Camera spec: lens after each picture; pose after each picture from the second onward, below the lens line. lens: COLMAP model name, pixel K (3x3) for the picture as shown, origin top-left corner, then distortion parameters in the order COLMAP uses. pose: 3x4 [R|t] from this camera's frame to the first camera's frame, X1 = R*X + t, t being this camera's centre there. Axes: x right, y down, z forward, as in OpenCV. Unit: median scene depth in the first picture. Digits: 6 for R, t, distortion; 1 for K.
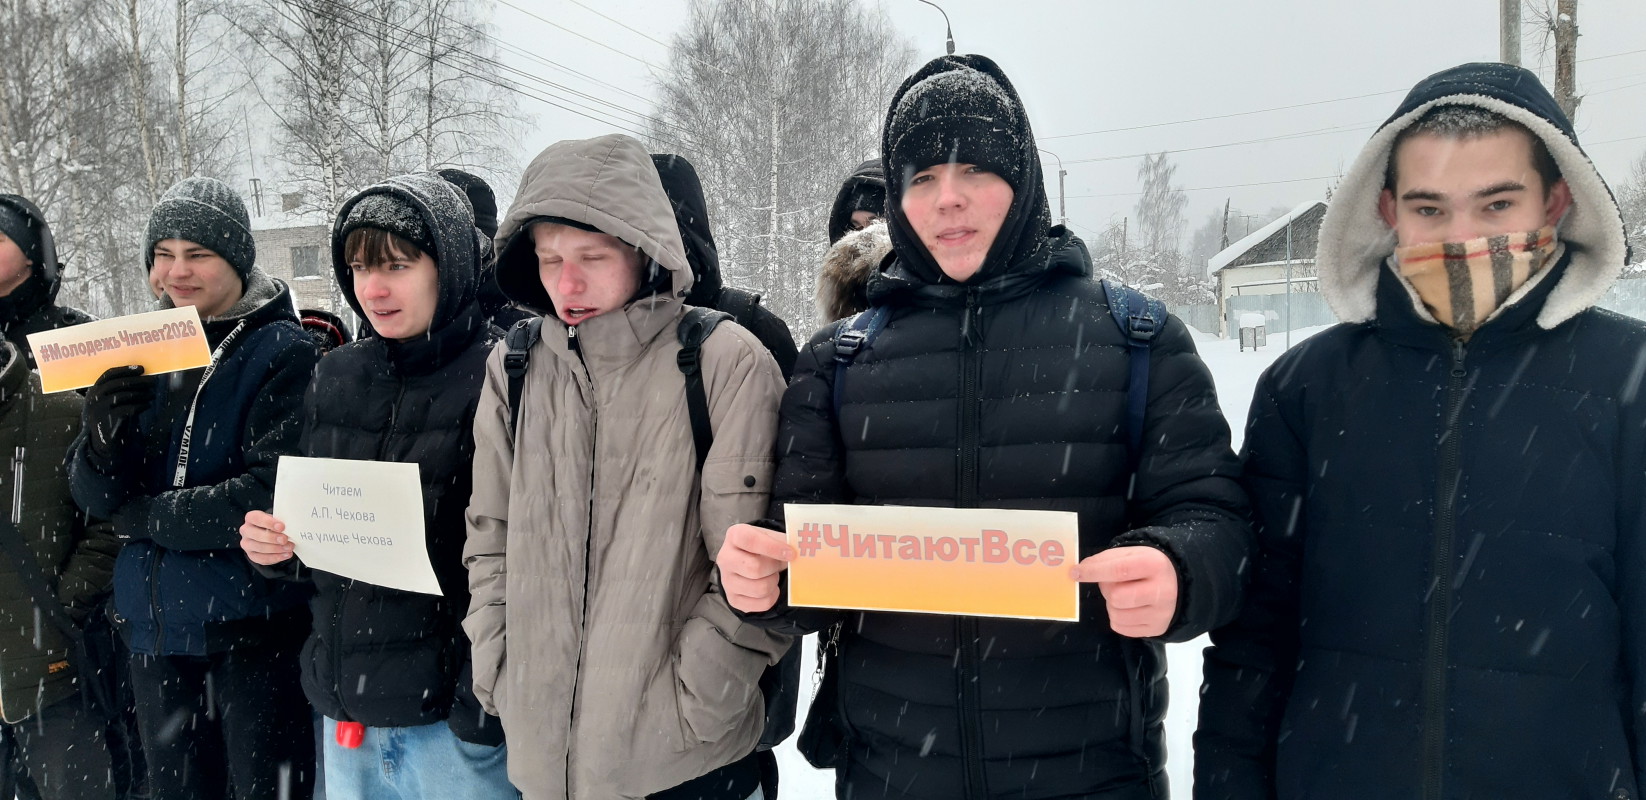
lens RADIAL K [[1324.9, 0, 823.0], [0, 1324.9, 400.0], [0, 0, 1]] dist [0.116789, -0.184960]
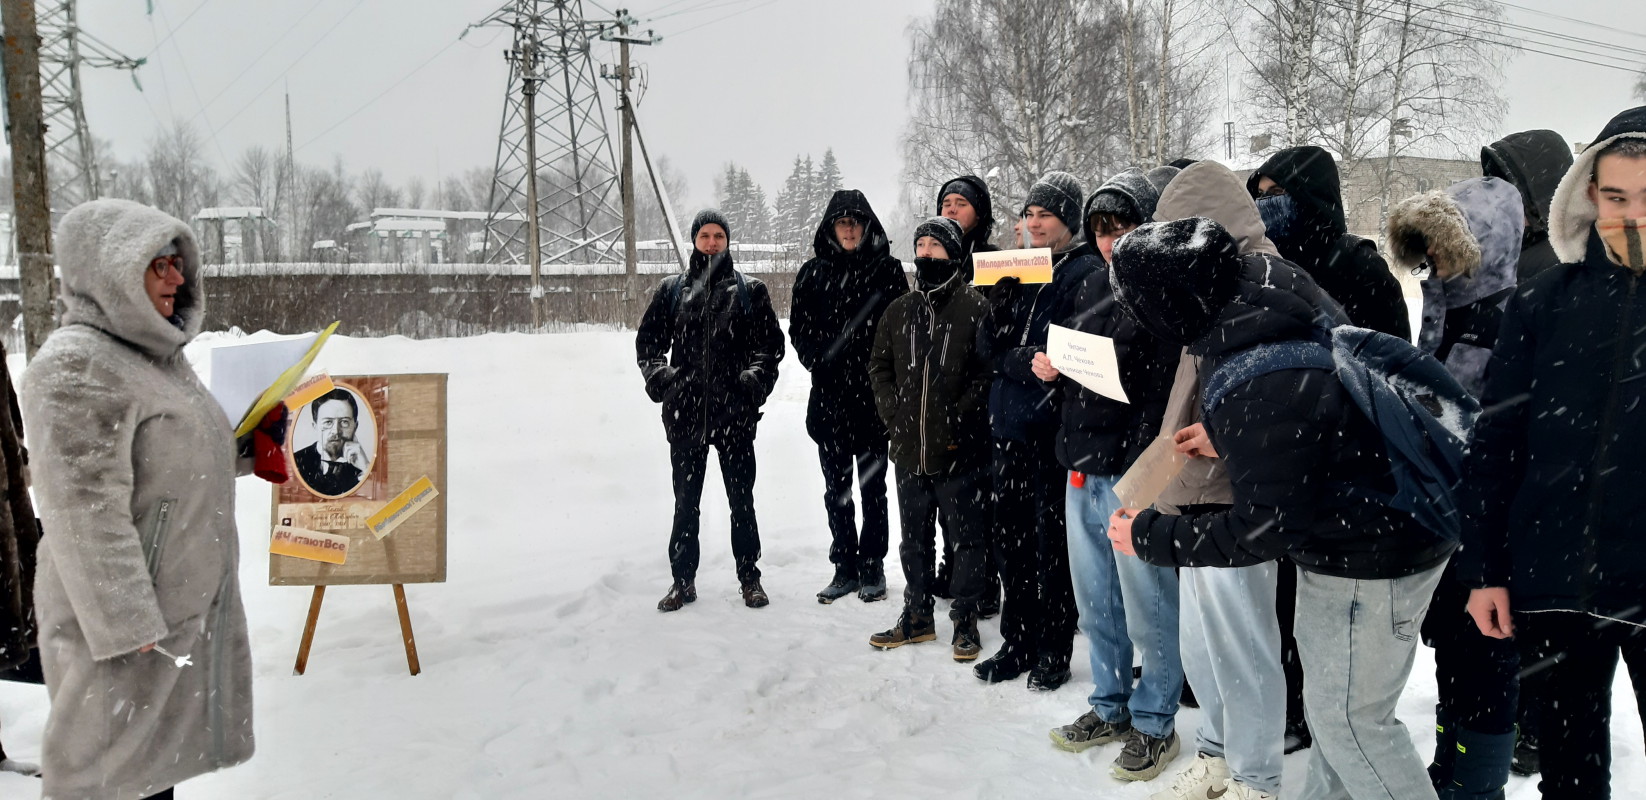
lens RADIAL K [[1434.5, 0, 823.0], [0, 1434.5, 400.0], [0, 0, 1]] dist [0.325129, -0.587845]
pose [[0.772161, 0.090976, -0.628880, 0.095378], [-0.069277, 0.995851, 0.059003, 0.007489], [0.631639, -0.001993, 0.775260, -0.117748]]
